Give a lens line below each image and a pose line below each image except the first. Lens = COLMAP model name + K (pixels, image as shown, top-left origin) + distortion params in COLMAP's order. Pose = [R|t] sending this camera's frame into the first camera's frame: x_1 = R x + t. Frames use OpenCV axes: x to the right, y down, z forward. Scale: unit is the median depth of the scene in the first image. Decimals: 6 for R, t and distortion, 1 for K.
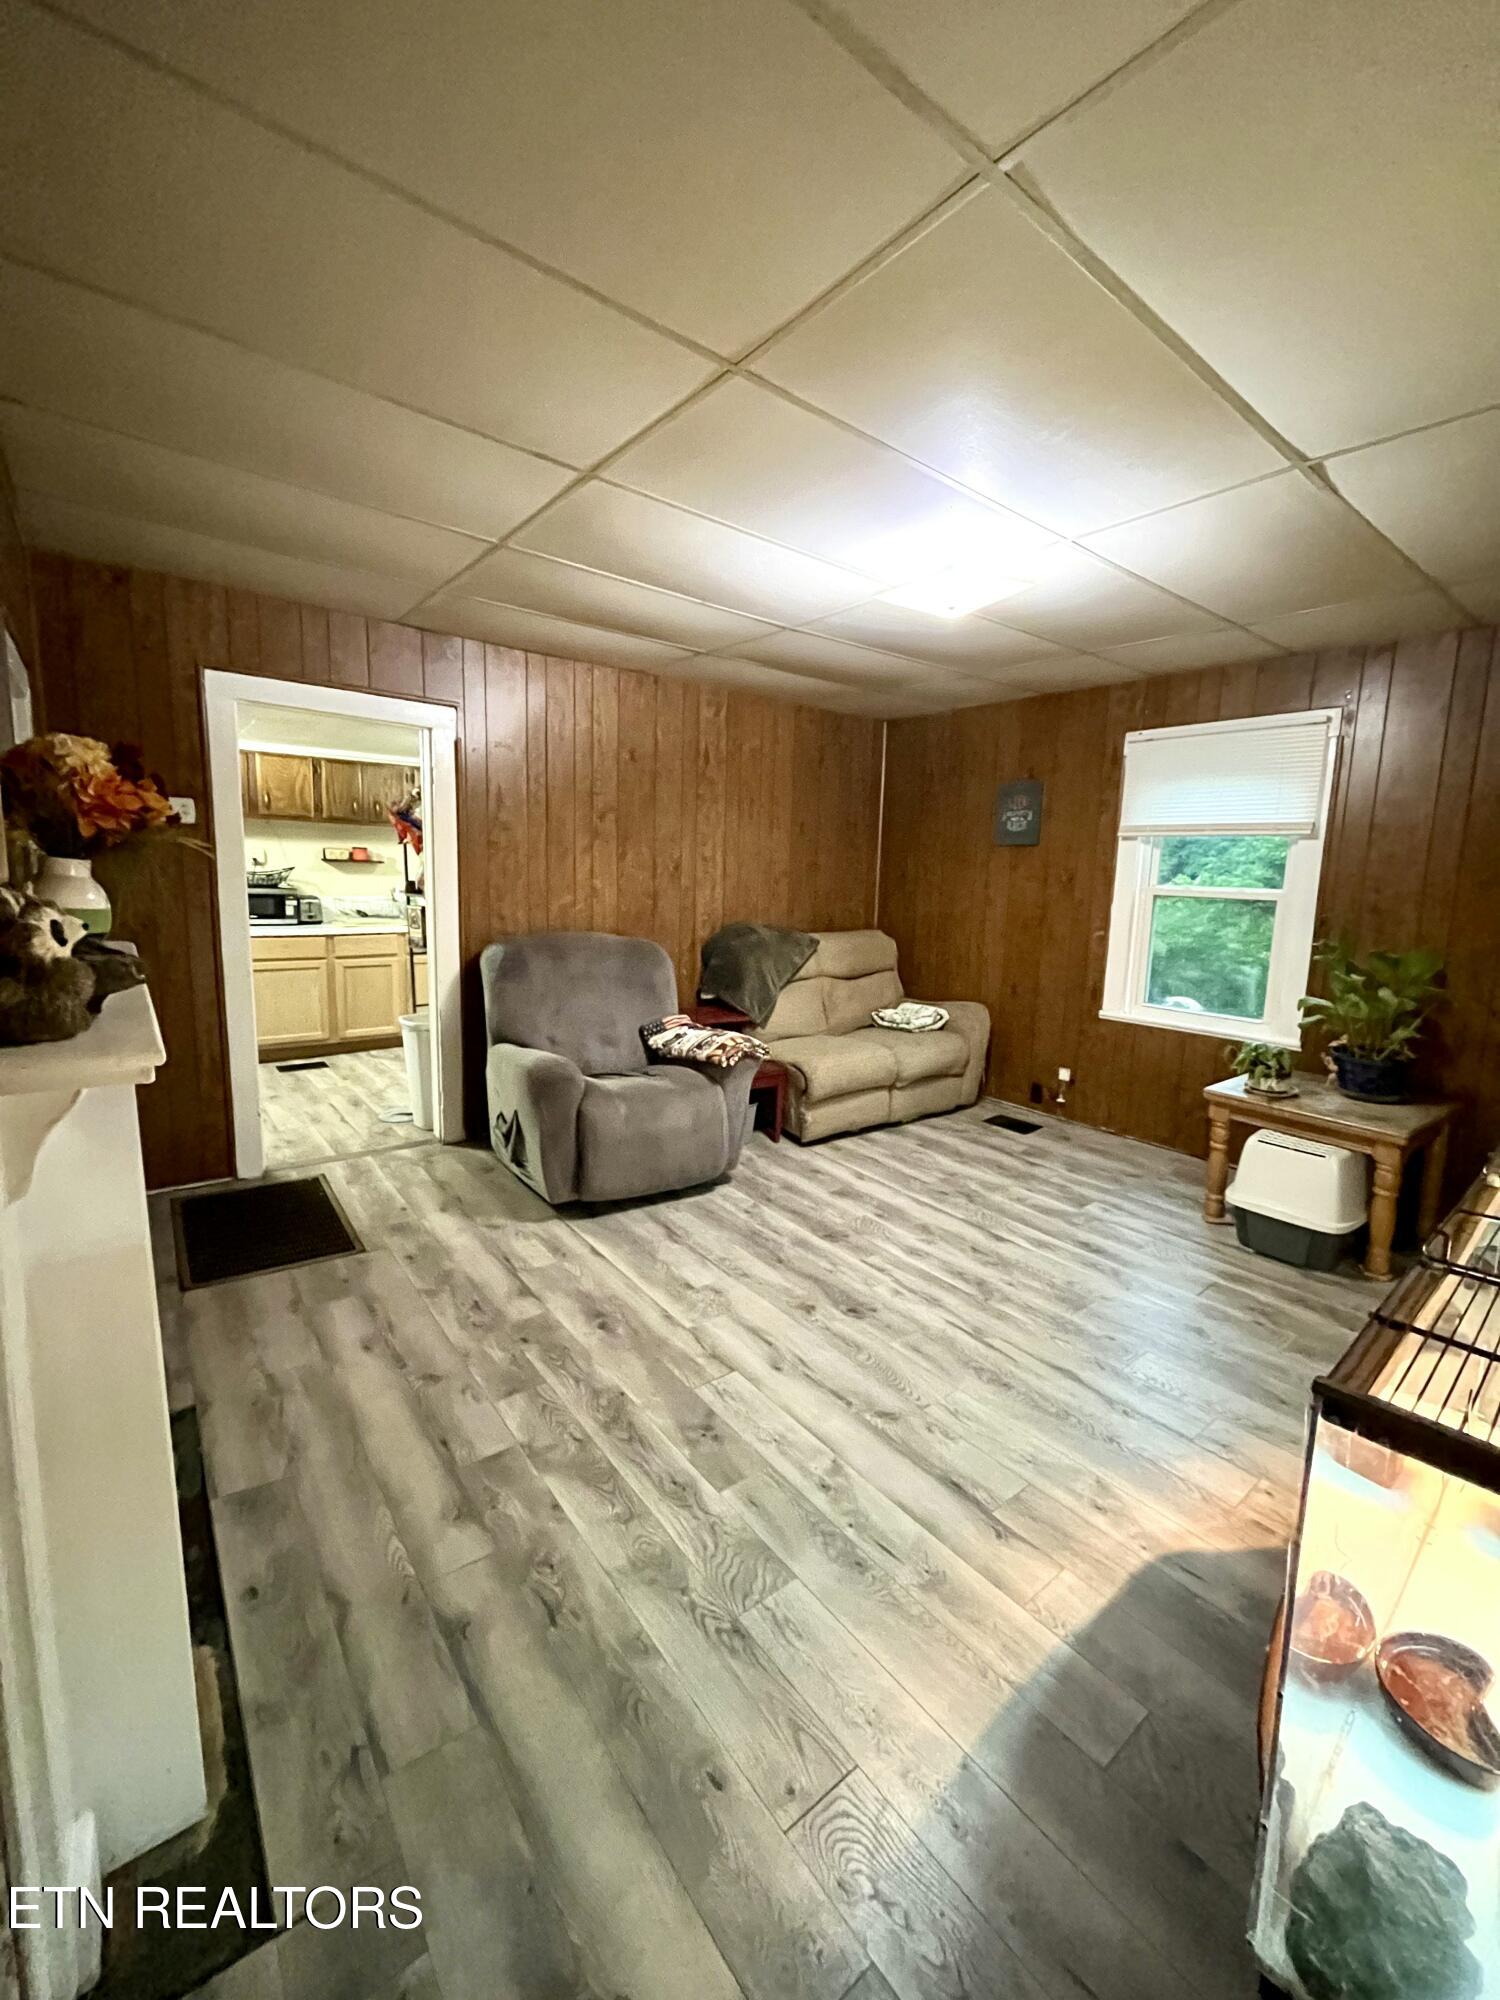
lens RADIAL K [[810.0, 0, 749.0], [0, 810.0, 999.8], [0, 0, 1]] dist [-0.003033, 0.000417]
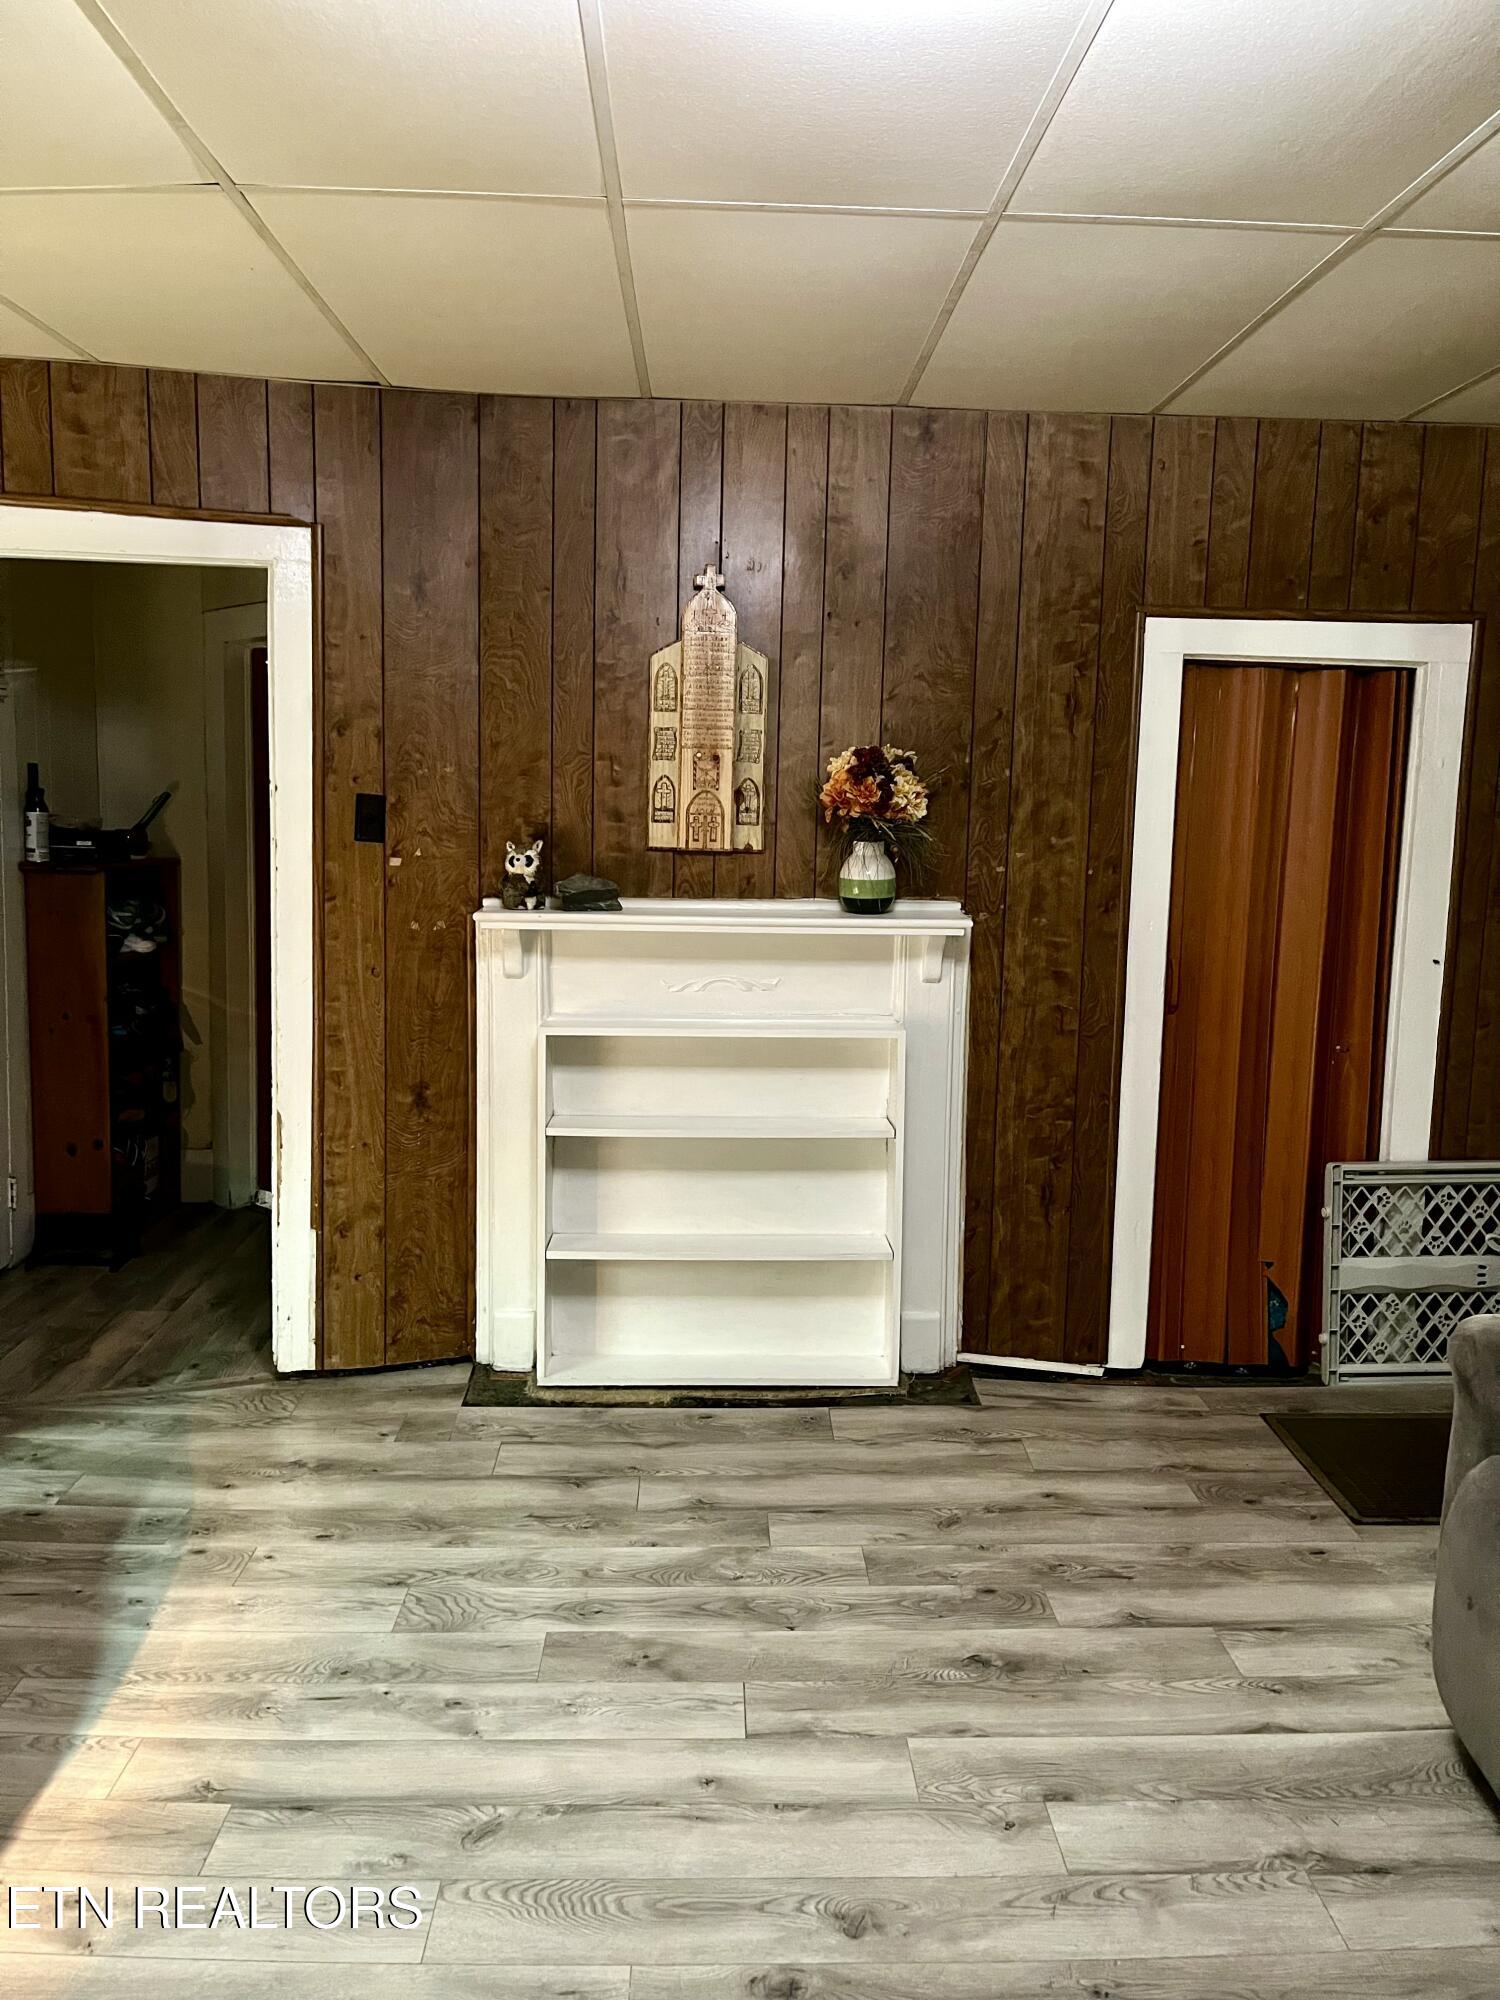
lens RADIAL K [[1502.1, 0, 750.9], [0, 1502.1, 1007.2], [0, 0, 1]] dist [0.012535, -0.005134]
pose [[-0.590028, 0.052349, -0.805684, 0.788527], [-0.171203, 0.967091, 0.188214, -0.218242], [0.789023, 0.248987, -0.561648, 1.468707]]
